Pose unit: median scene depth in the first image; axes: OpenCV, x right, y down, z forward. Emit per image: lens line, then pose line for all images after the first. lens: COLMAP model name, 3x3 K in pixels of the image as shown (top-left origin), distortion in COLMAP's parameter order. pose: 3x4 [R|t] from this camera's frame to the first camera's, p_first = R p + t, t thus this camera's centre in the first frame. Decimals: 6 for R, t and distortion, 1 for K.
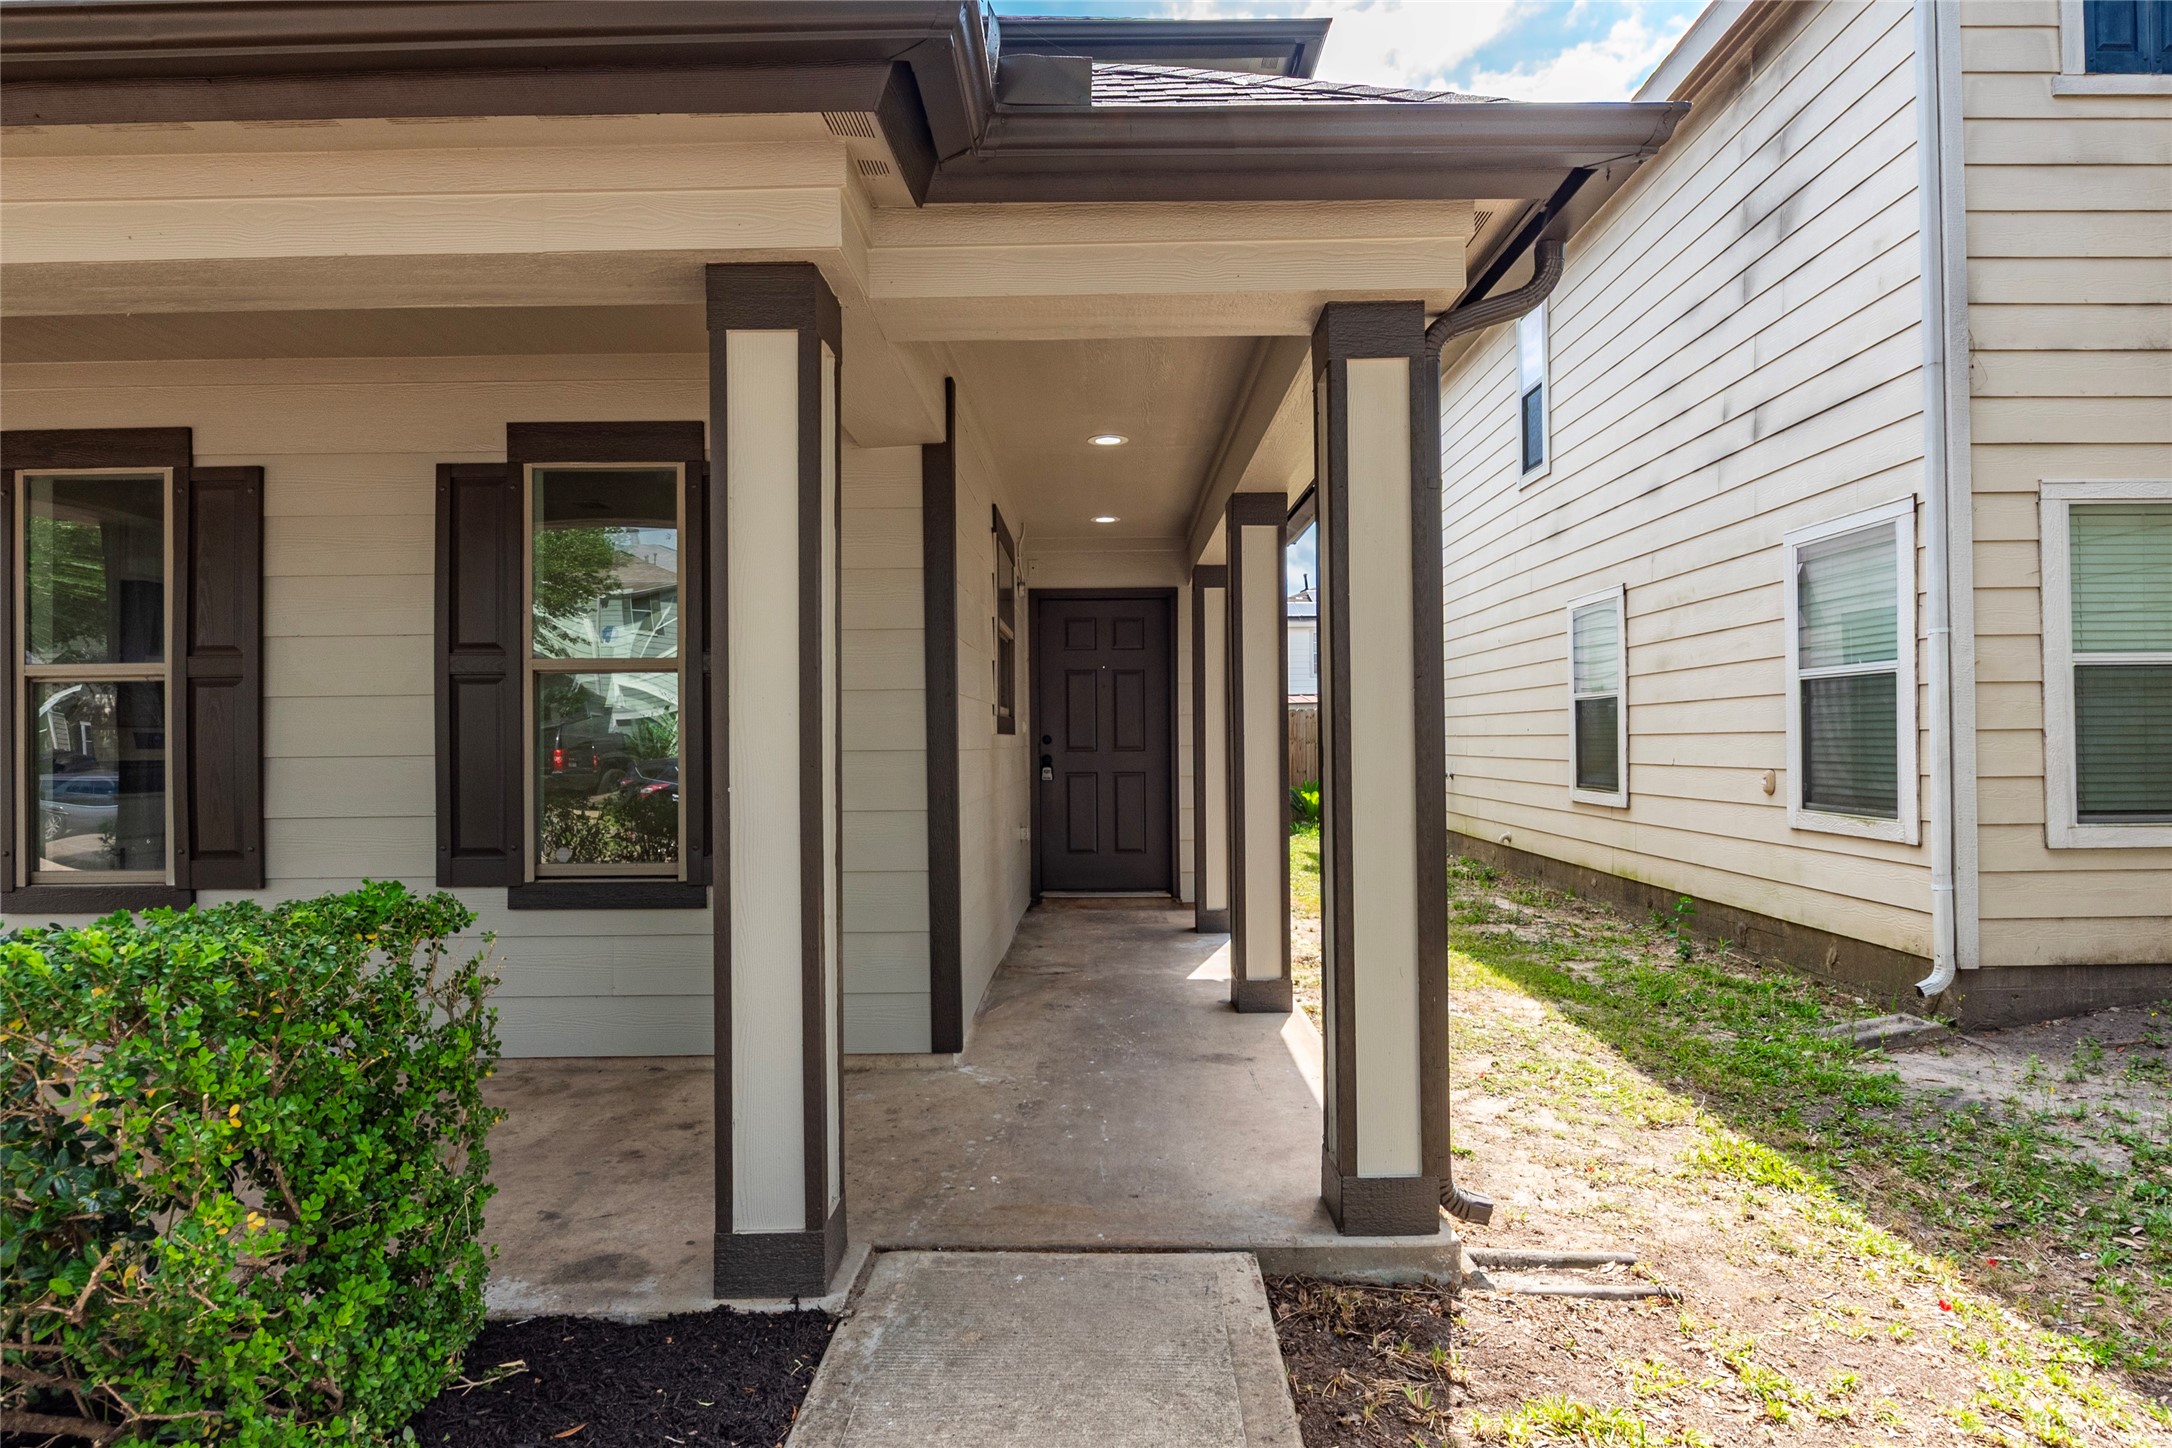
lens RADIAL K [[1168.1, 0, 1095.3], [0, 1168.1, 723.7], [0, 0, 1]] dist [0.003727, -0.000781]
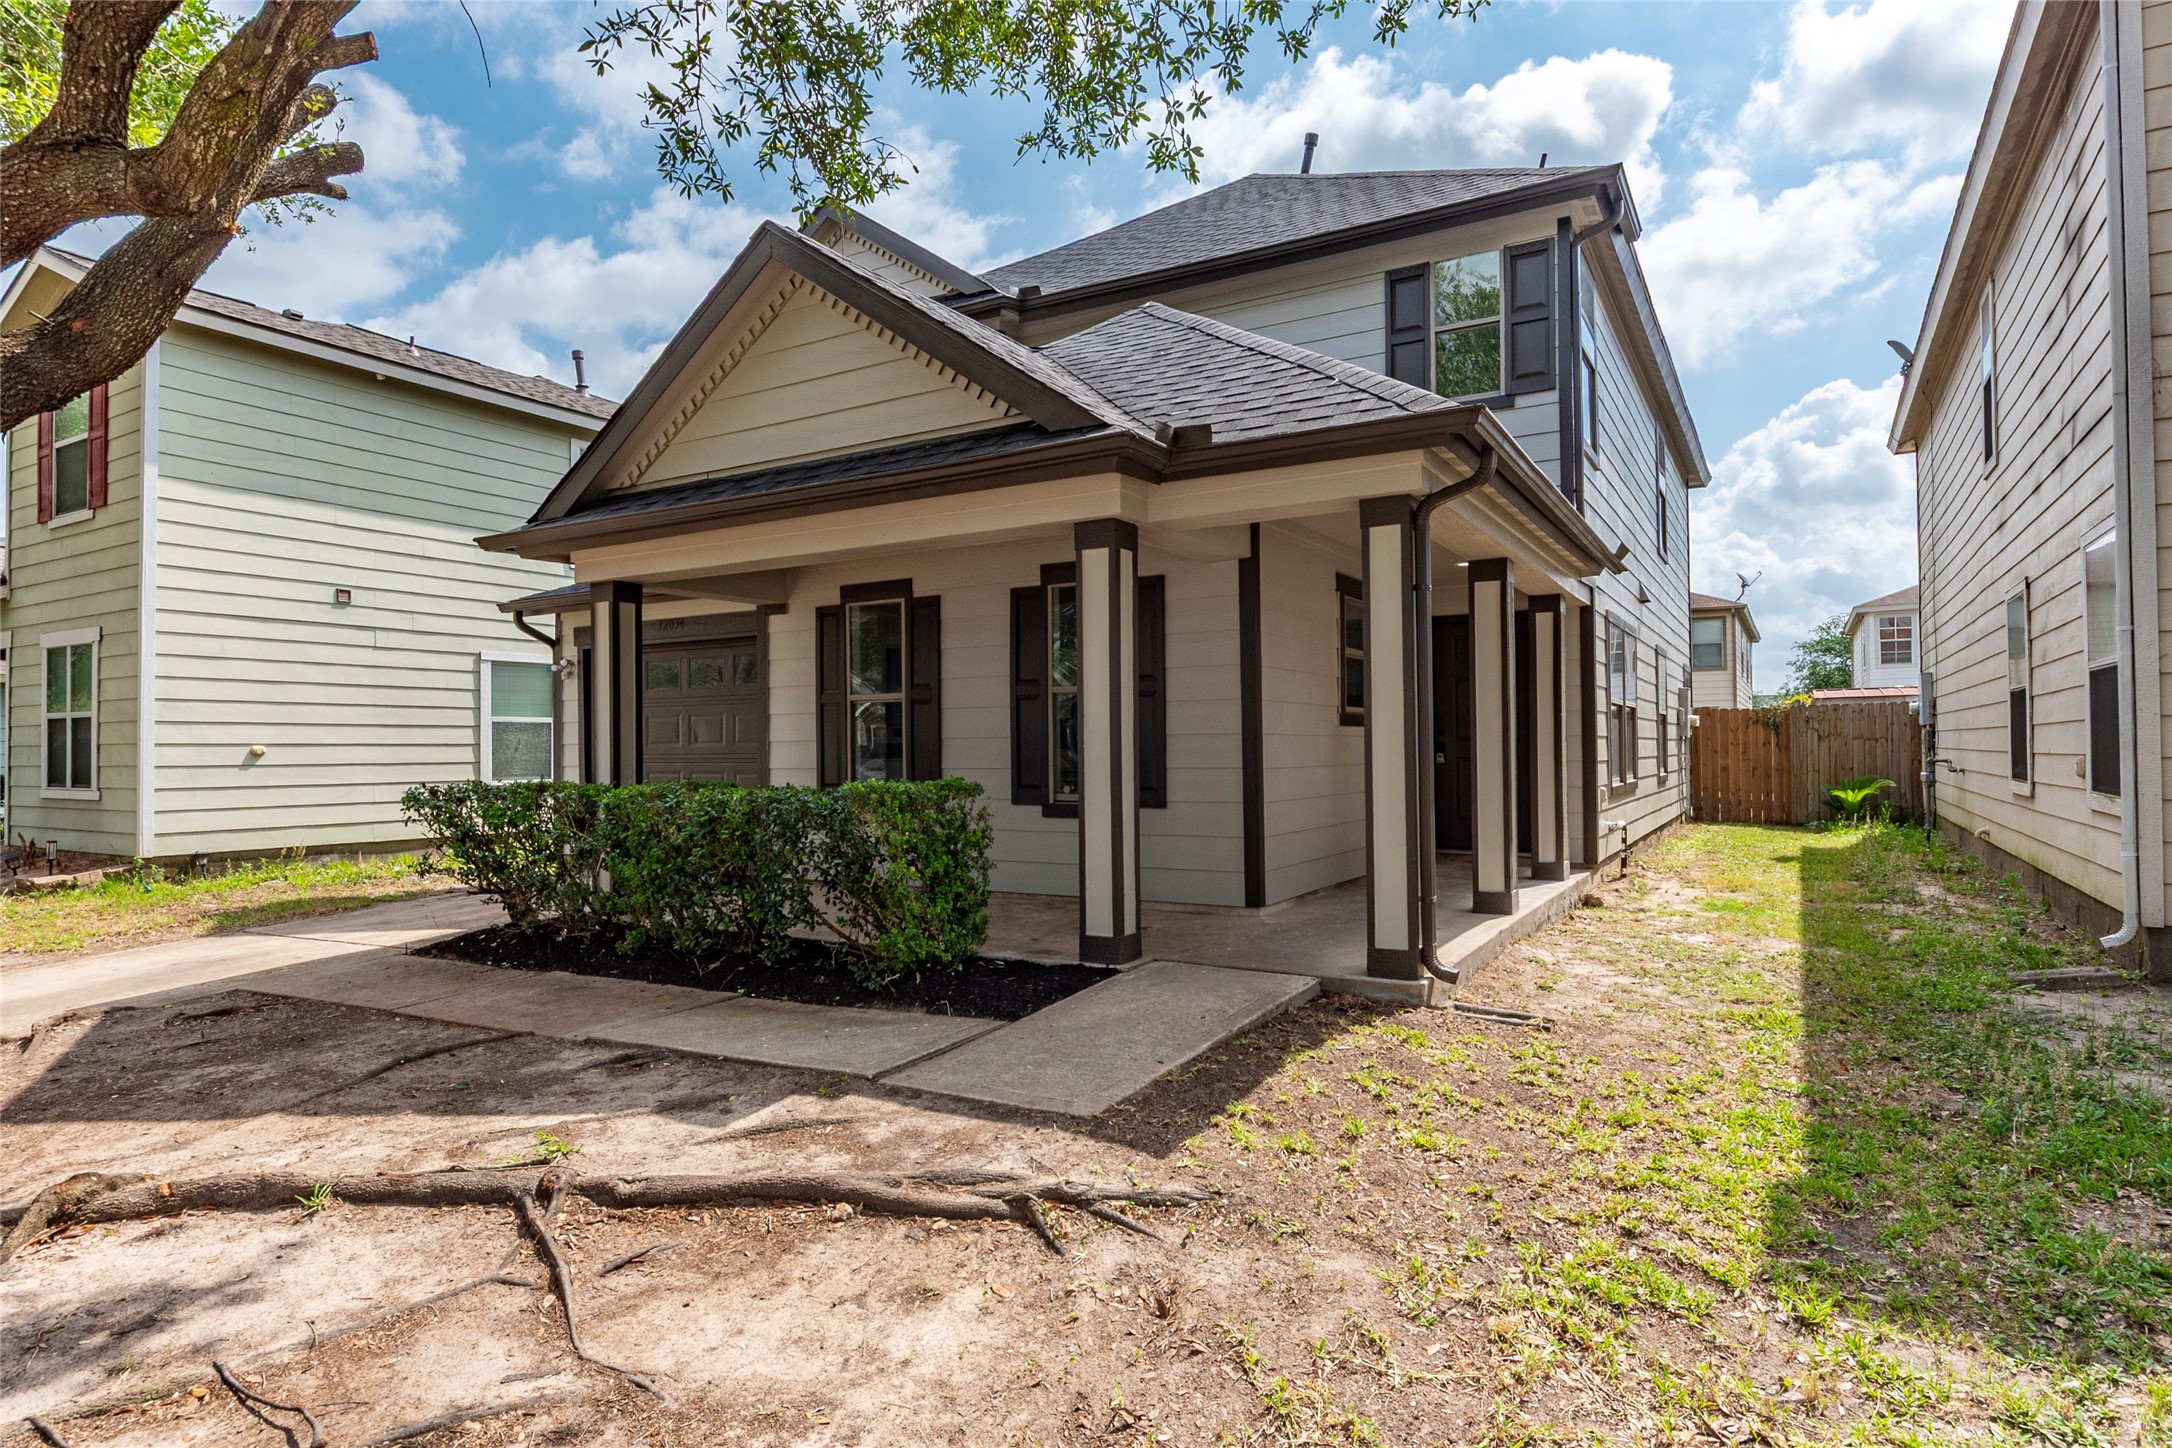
lens RADIAL K [[1168.1, 0, 1083.8], [0, 1168.1, 726.7], [0, 0, 1]] dist [0.003727, -0.000781]
pose [[0.860506, -0.006587, -0.509398, 0.531306], [0.007436, 0.999972, -0.000370, 0.010633], [0.509386, -0.003470, 0.860531, -0.612602]]
